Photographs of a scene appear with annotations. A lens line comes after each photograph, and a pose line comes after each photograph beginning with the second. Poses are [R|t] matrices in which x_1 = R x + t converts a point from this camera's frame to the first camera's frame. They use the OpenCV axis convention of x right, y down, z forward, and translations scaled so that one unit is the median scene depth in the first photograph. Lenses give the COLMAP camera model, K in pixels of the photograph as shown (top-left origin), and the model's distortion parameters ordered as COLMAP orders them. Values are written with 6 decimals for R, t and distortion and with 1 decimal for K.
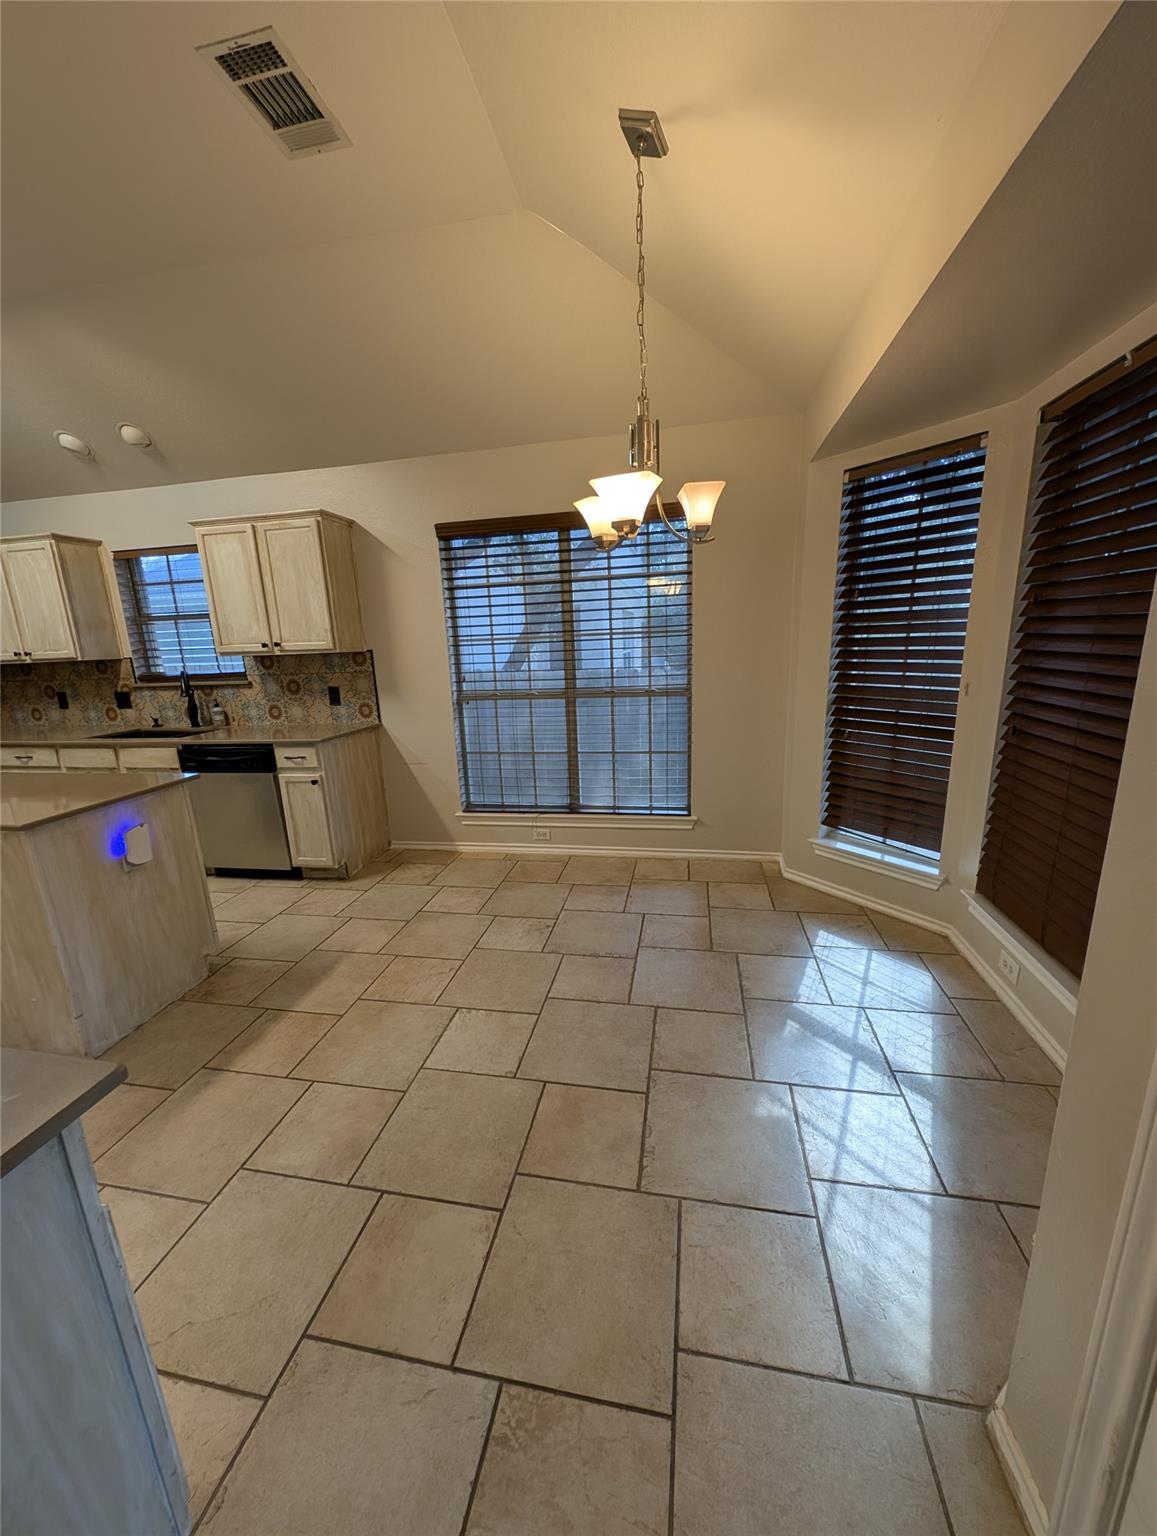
lens RADIAL K [[574.2, 0, 578.6], [0, 574.2, 772.1], [0, 0, 1]] dist [-0.001793, -0.000176]
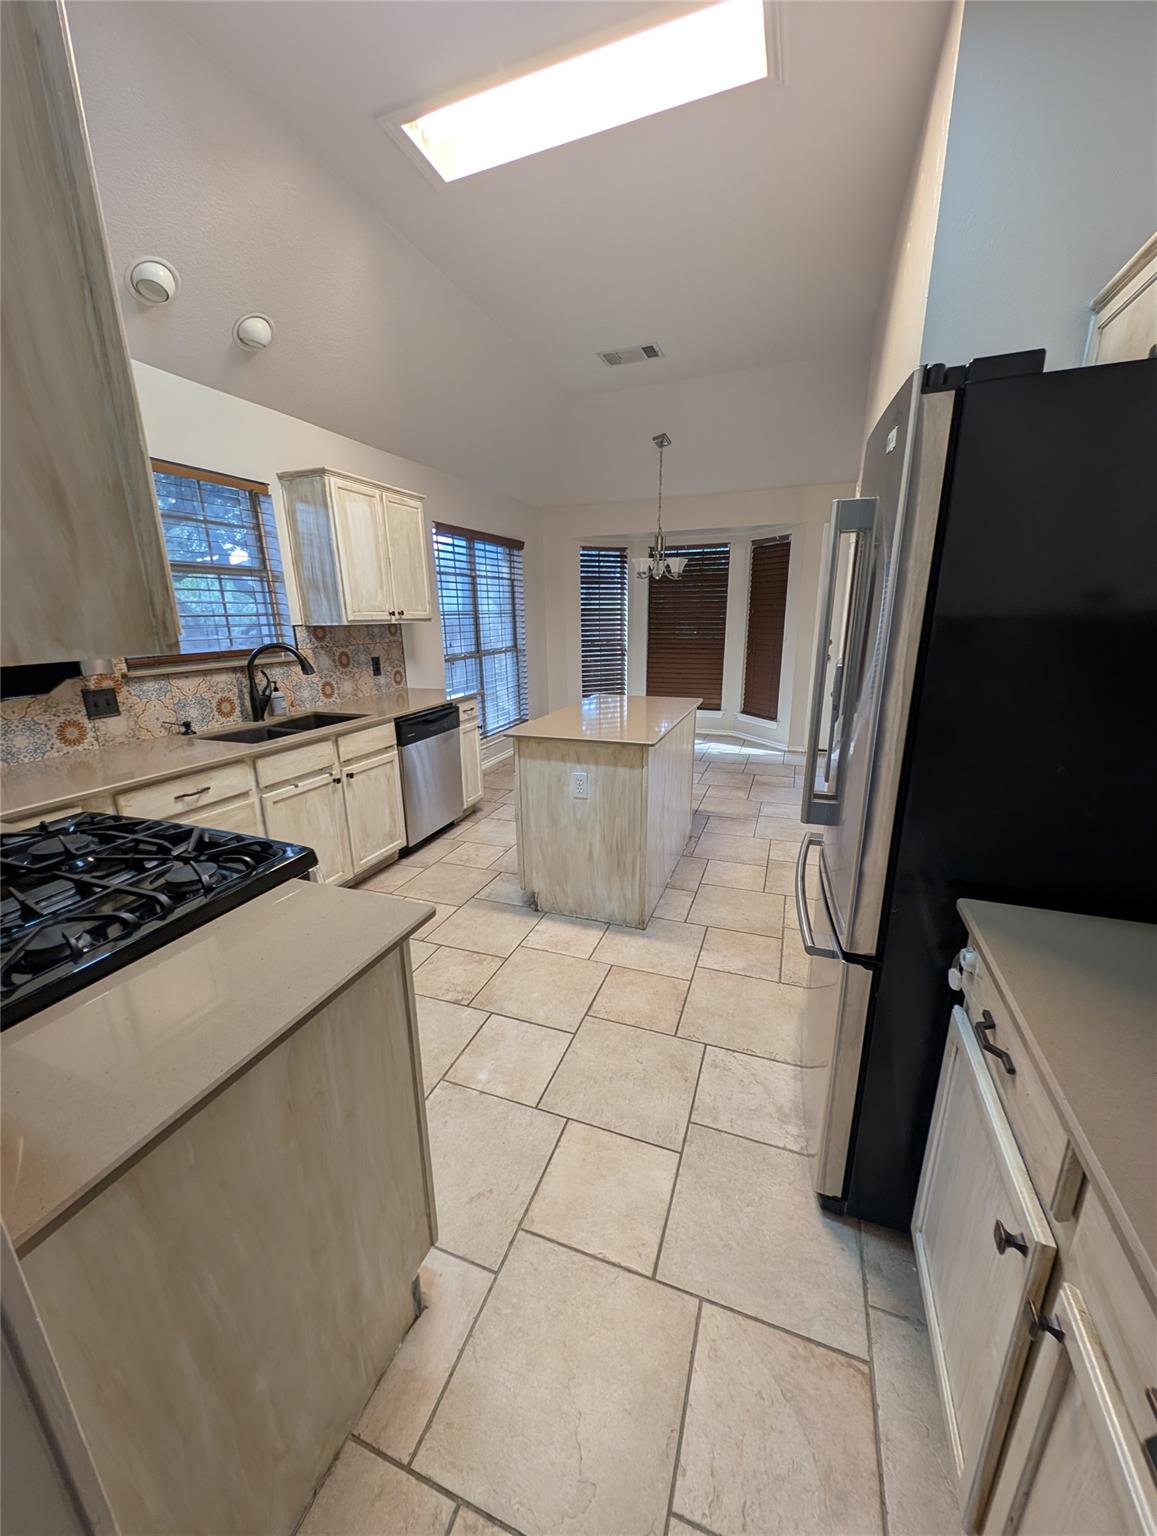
lens RADIAL K [[574.2, 0, 578.6], [0, 574.2, 772.1], [0, 0, 1]] dist [-0.001793, -0.000176]
pose [[0.175144, -0.231167, 0.957020, -1.377004], [0.230829, 0.954593, 0.188336, -0.062321], [-0.957101, 0.187922, 0.220551, 0.466871]]
